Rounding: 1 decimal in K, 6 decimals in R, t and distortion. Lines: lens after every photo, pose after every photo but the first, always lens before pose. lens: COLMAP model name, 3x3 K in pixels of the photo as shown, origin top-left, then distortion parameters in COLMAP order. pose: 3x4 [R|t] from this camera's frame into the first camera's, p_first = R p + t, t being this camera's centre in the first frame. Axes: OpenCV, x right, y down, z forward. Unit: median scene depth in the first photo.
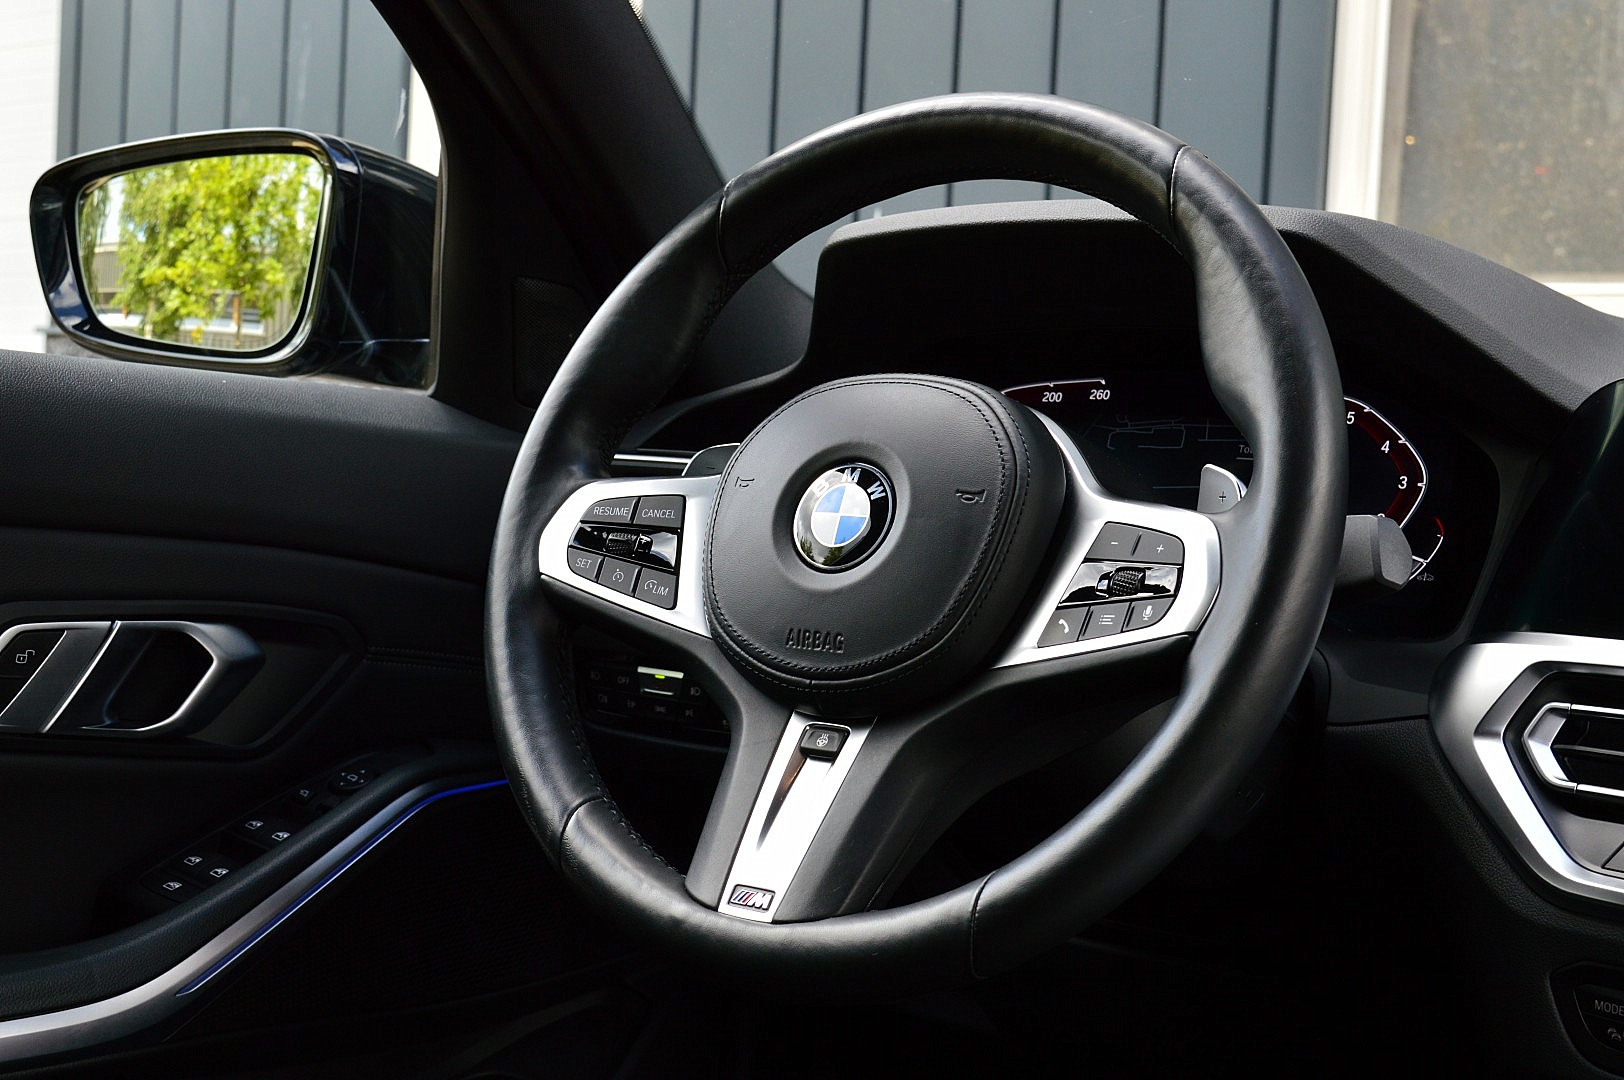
lens RADIAL K [[2103.8, 0, 812.0], [0, 2103.8, 540.0], [0, 0, 1]] dist [-0.008084, -0.005529]
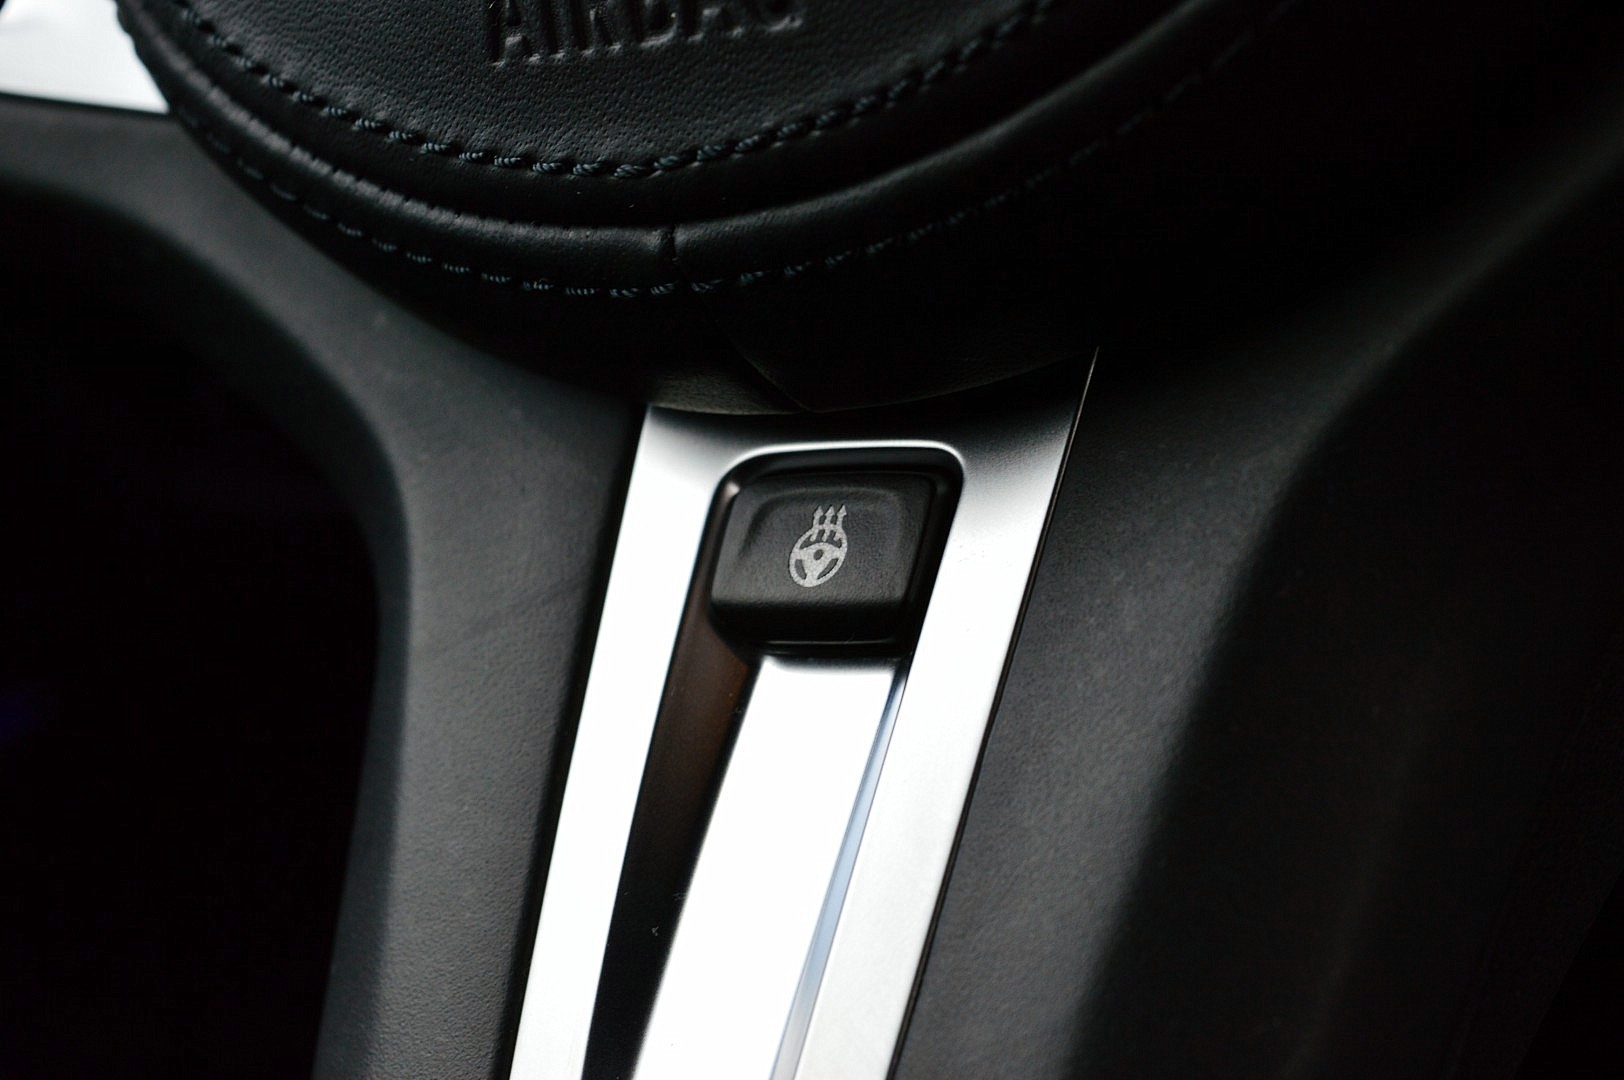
lens RADIAL K [[3861.3, 0, 812.0], [0, 3861.3, 540.0], [0, 0, 1]] dist [-0.034984, -0.067239]
pose [[0.976535, -0.195727, -0.089834, 0.033568], [0.206658, 0.969032, 0.135163, 0.050346], [0.060597, -0.150557, 0.986742, 0.676781]]
